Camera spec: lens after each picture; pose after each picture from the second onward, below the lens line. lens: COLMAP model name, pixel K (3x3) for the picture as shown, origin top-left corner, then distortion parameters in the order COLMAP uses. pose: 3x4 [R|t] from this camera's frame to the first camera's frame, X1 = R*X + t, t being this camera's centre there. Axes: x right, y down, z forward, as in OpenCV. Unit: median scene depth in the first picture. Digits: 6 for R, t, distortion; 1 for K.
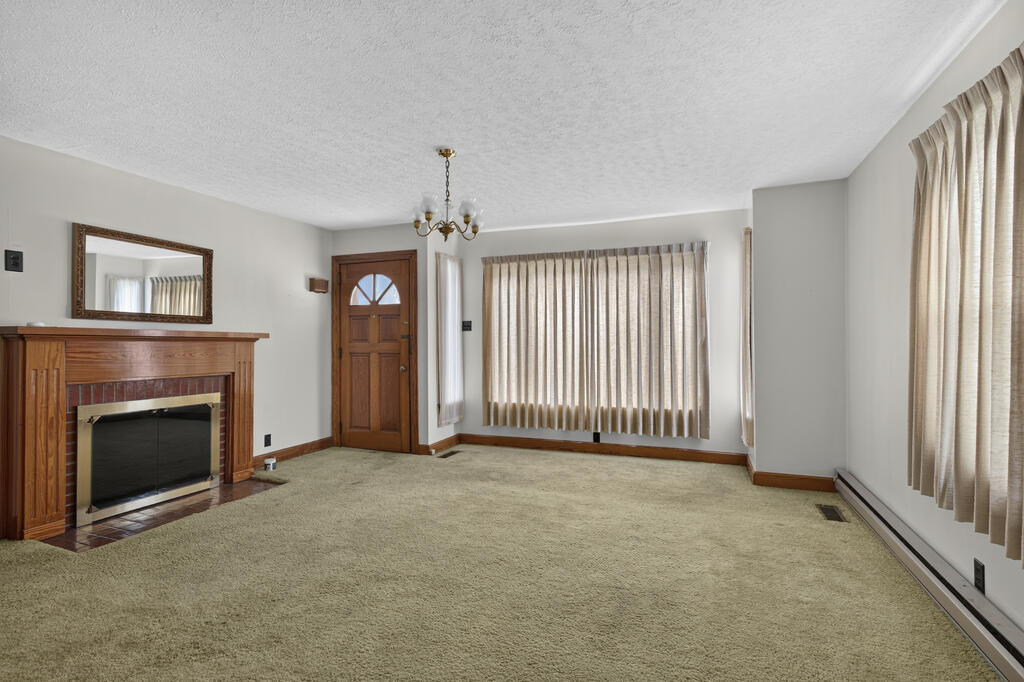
lens RADIAL K [[510.3, 0, 512.0], [0, 510.3, 341.0], [0, 0, 1]] dist [0.000705, -0.000095]
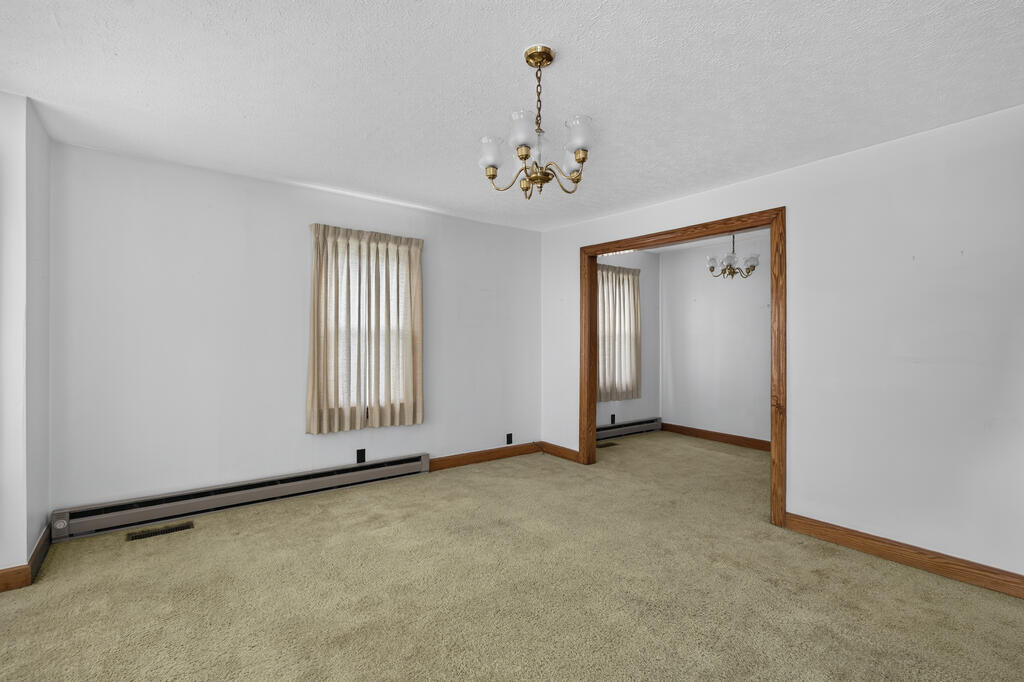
lens RADIAL K [[442.7, 0, 482.8], [0, 442.7, 336.4], [0, 0, 1]] dist [0.002720, 0.000145]
pose [[-0.824228, 0.002402, 0.566253, -0.268119], [-0.001793, 0.999975, -0.006852, -0.011207], [-0.566255, -0.006663, -0.824203, 1.130701]]
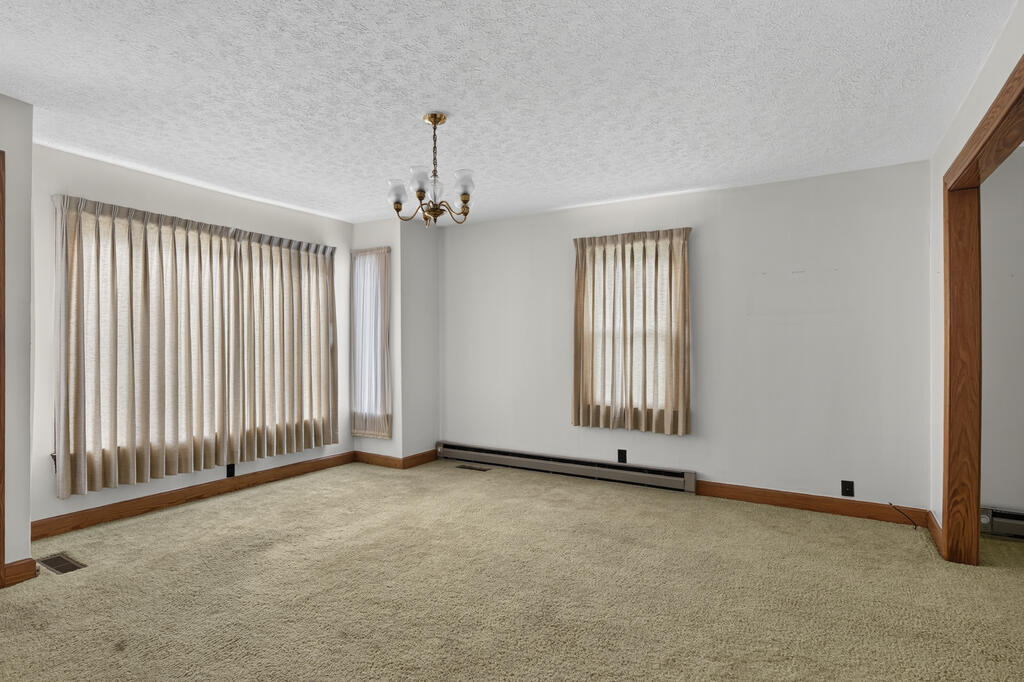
lens RADIAL K [[557.1, 0, 512.0], [0, 557.1, 341.0], [0, 0, 1]] dist [0.004646, 0.000149]
pose [[0.168603, 0.007685, 0.985654, -0.740562], [-0.000358, 0.999970, -0.007736, -0.001991], [-0.985684, 0.000951, 0.168601, 0.538733]]
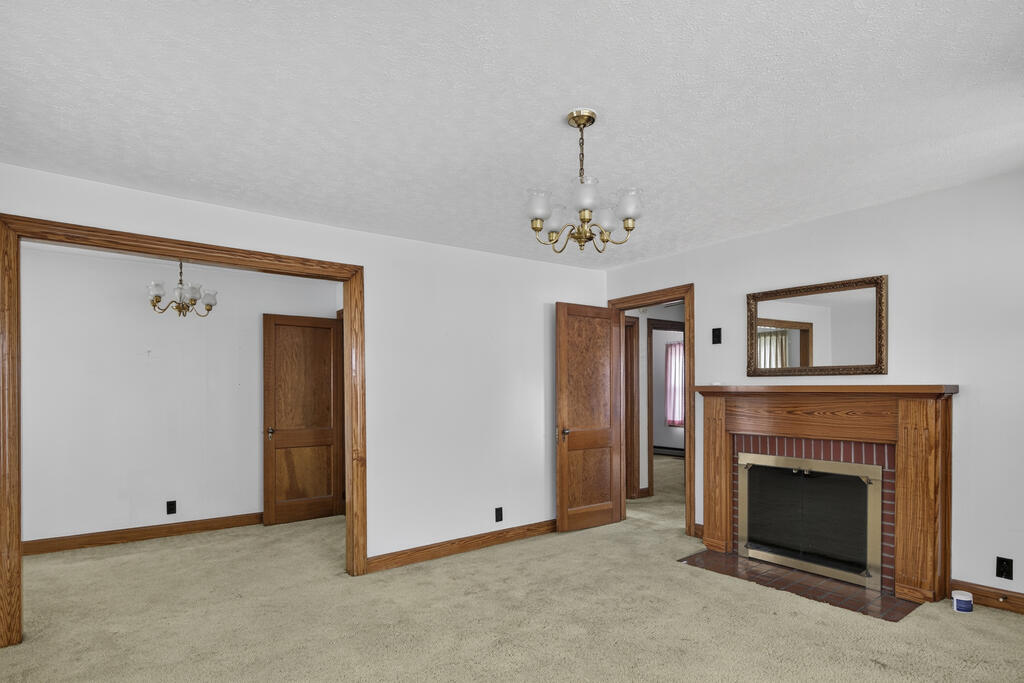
lens RADIAL K [[567.5, 0, 539.5], [0, 567.5, 390.7], [0, 0, 1]] dist [-0.020416, -0.000038]
pose [[-0.519183, 0.007474, -0.854630, 0.392054], [0.010401, 0.999943, 0.002426, -0.016830], [0.854600, -0.007629, -0.519232, 1.012241]]
